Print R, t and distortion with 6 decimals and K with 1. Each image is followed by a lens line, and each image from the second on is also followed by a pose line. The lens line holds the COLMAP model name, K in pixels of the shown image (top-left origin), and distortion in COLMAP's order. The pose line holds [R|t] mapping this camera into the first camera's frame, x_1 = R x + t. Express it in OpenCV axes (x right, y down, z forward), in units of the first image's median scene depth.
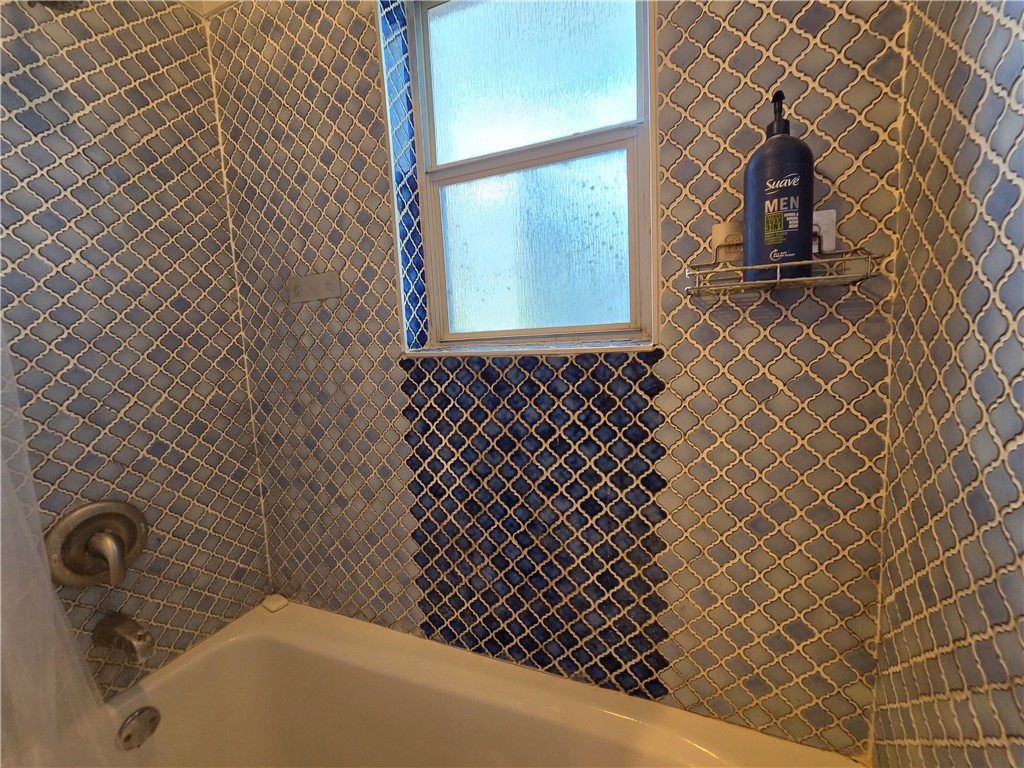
lens RADIAL K [[422.9, 0, 512.8], [0, 422.9, 382.8], [0, 0, 1]] dist [-0.002260, 0.002236]
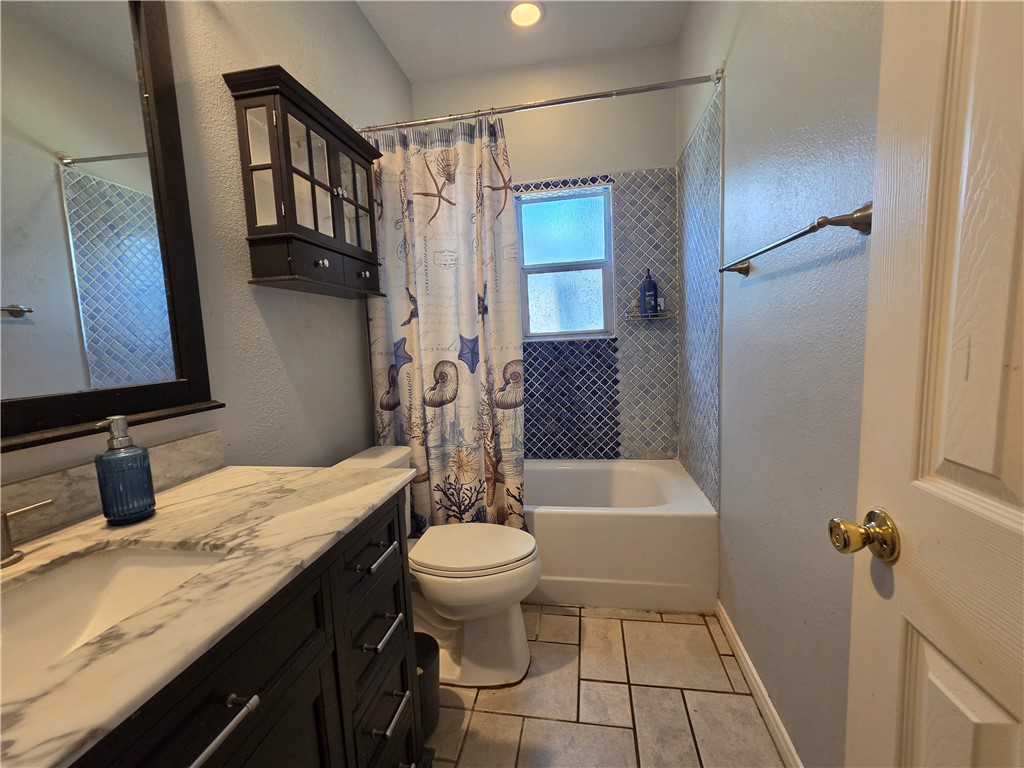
lens RADIAL K [[422.9, 0, 512.1], [0, 422.9, 383.2], [0, 0, 1]] dist [-0.002260, 0.002236]
pose [[0.974600, -0.022017, 0.222868, -1.026652], [0.025714, 0.999575, -0.013698, 0.258705], [-0.222472, 0.019081, 0.974752, -1.728542]]
